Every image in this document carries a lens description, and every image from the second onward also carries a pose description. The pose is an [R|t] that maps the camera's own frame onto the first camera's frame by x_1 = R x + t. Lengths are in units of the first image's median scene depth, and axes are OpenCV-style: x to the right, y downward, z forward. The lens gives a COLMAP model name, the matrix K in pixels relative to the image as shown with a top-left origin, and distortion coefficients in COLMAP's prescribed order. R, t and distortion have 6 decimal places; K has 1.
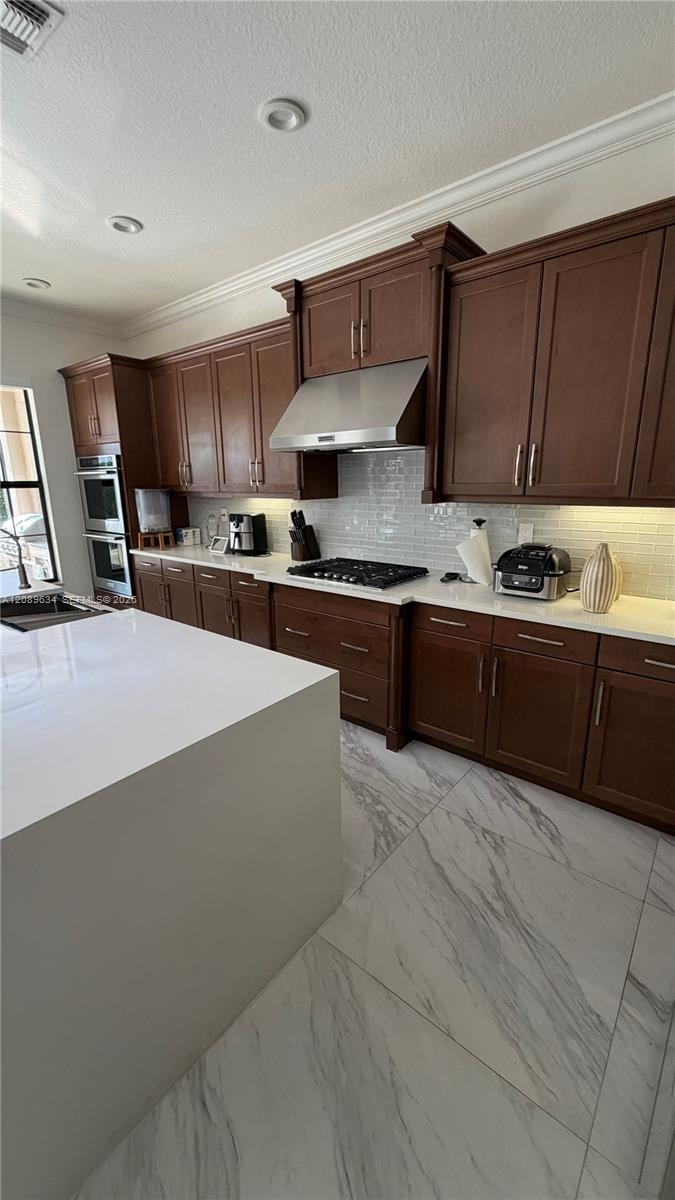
lens RADIAL K [[473.7, 0, 341.9], [0, 473.7, 601.1], [0, 0, 1]] dist [0.003062, 0.000152]
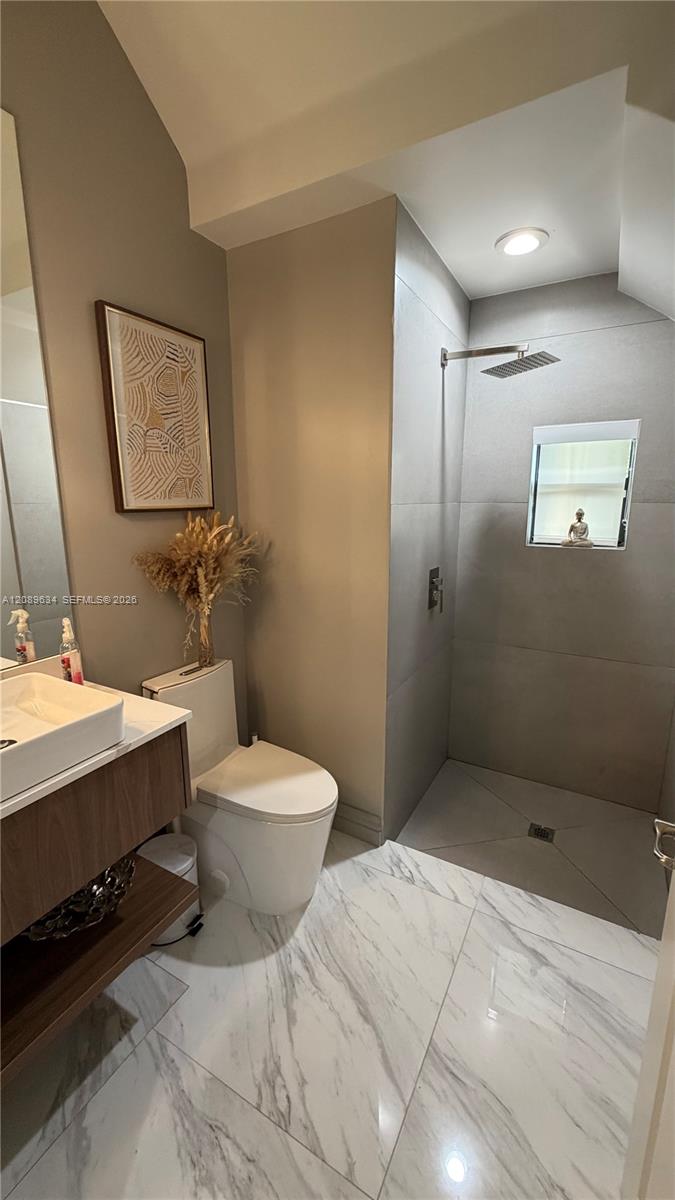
lens RADIAL K [[473.7, 0, 331.3], [0, 473.7, 598.3], [0, 0, 1]] dist [0.003062, 0.000152]
pose [[-0.987481, 0.038794, -0.152893, 0.413495], [-0.030830, 0.903124, 0.428272, -0.385754], [0.154695, 0.427624, -0.890622, 1.658686]]
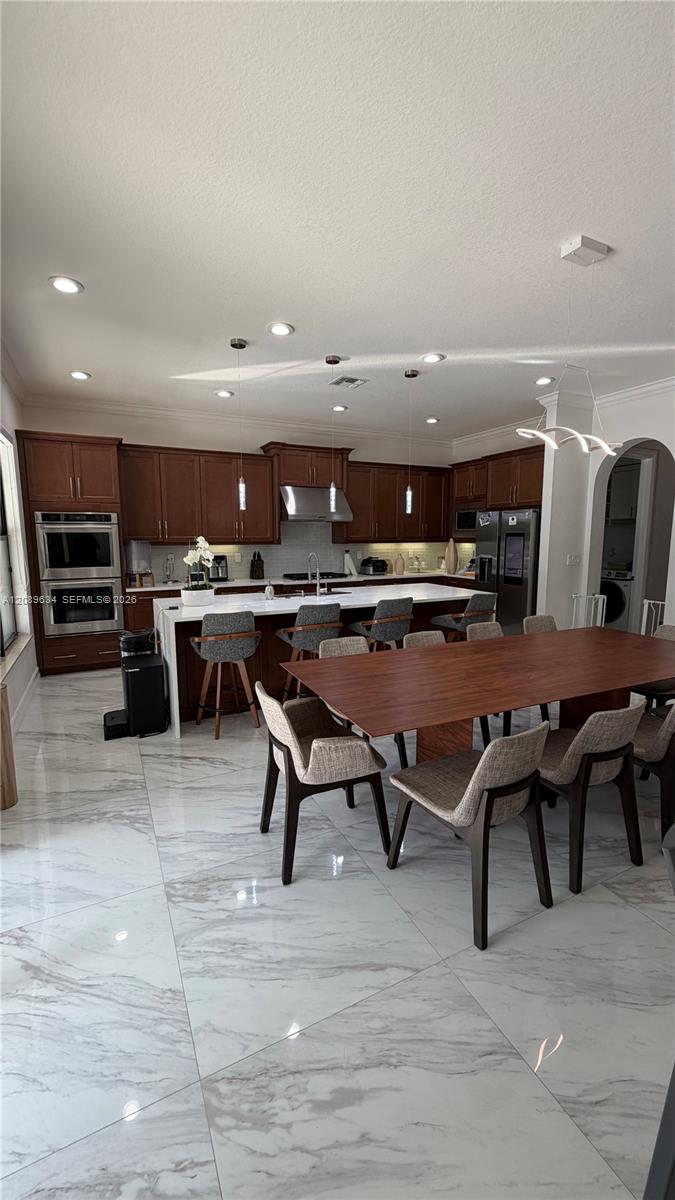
lens RADIAL K [[473.7, 0, 337.2], [0, 473.7, 603.9], [0, 0, 1]] dist [0.003062, 0.000152]
pose [[0.413841, -0.121063, 0.902263, -0.195651], [0.215143, 0.976049, 0.032284, 0.004438], [-0.884561, 0.180756, 0.429975, -0.023886]]
